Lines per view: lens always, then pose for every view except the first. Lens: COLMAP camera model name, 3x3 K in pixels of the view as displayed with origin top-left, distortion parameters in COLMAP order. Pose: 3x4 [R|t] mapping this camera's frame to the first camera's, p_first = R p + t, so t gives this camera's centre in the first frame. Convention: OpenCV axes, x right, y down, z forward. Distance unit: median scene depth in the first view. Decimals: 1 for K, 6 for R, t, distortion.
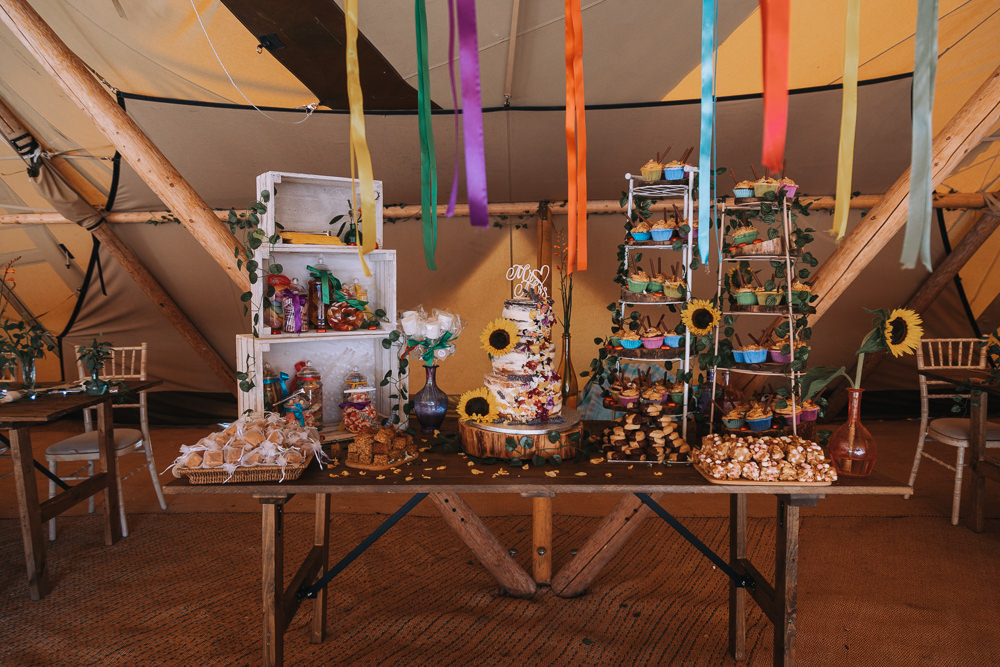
lens RADIAL K [[665.6, 0, 497.5], [0, 665.6, 334.3], [0, 0, 1]] dist [0.002814, 0.000119]
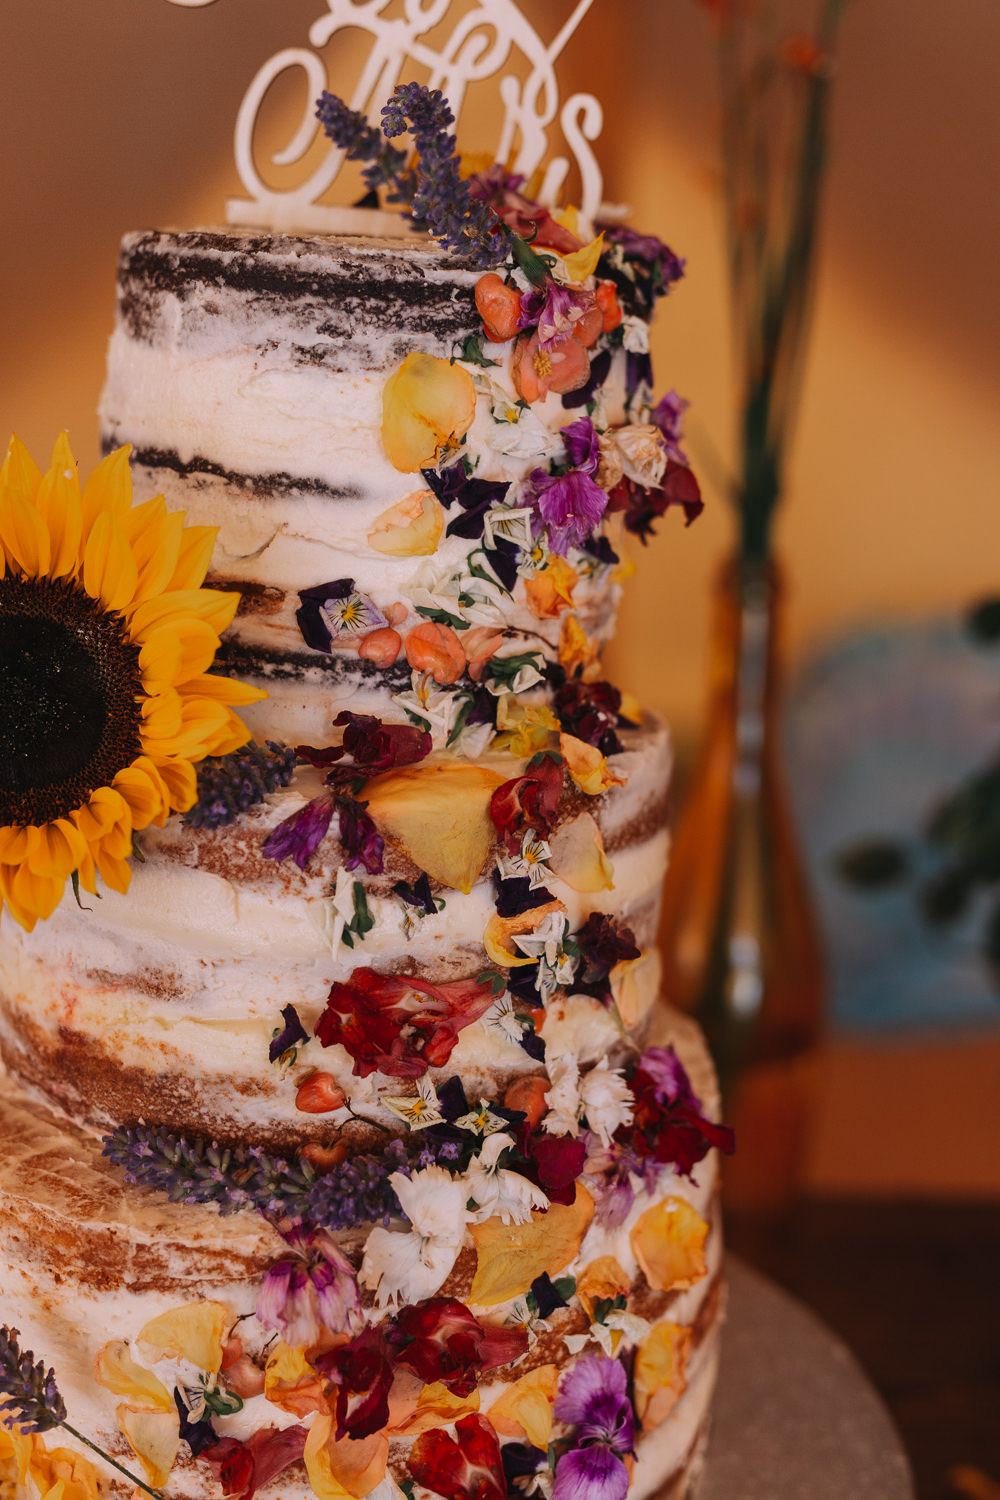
lens RADIAL K [[2124.3, 0, 501.2], [0, 2124.3, 752.0], [0, 0, 1]] dist [-0.017833, 0.000000]
pose [[0.999471, 0.018609, 0.026661, 0.056747], [-0.022333, 0.988887, 0.146980, -0.026590], [-0.023629, -0.147498, 0.988780, 0.731117]]
